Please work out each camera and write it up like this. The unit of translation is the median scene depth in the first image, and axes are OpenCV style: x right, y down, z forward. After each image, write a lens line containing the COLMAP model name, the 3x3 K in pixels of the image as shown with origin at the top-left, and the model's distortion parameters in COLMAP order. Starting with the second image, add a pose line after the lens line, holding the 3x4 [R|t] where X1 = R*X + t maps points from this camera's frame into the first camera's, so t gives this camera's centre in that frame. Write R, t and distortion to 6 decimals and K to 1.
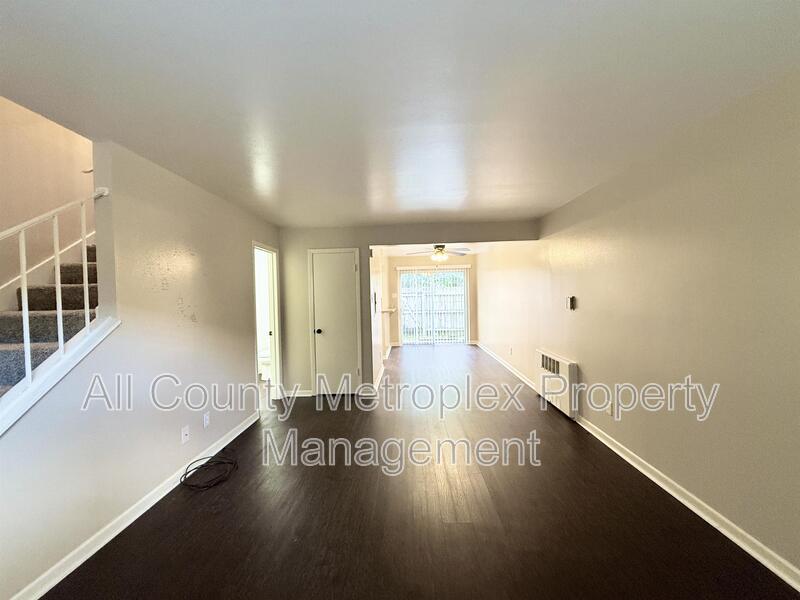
lens RADIAL K [[323.7, 0, 400.0], [0, 323.7, 300.0], [0, 0, 1]] dist [-0.000172, -0.000002]
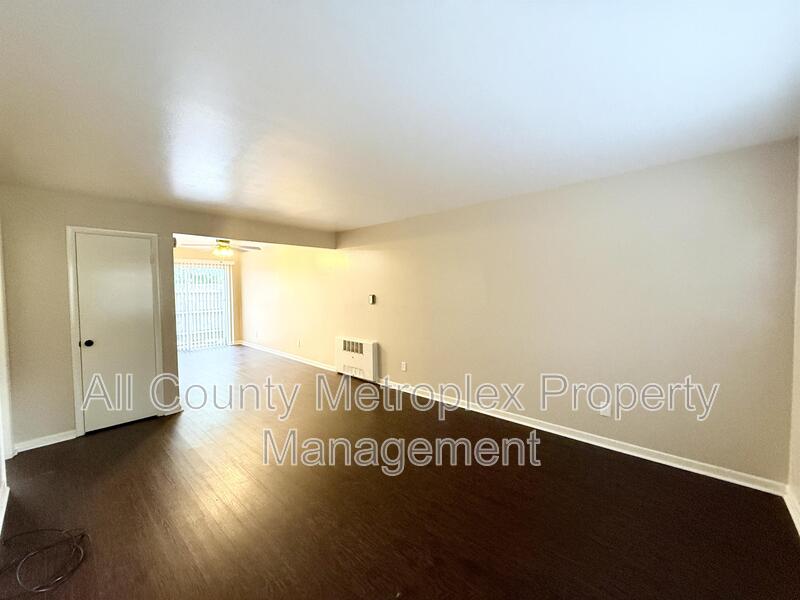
lens RADIAL K [[319.1, 0, 400.0], [0, 319.1, 300.0], [0, 0, 1]] dist [0.000206, 0.000028]
pose [[0.644832, -0.011112, 0.764243, -0.347561], [0.008219, 0.999937, 0.007605, 0.002097], [-0.764280, 0.001377, 0.644883, 0.026348]]
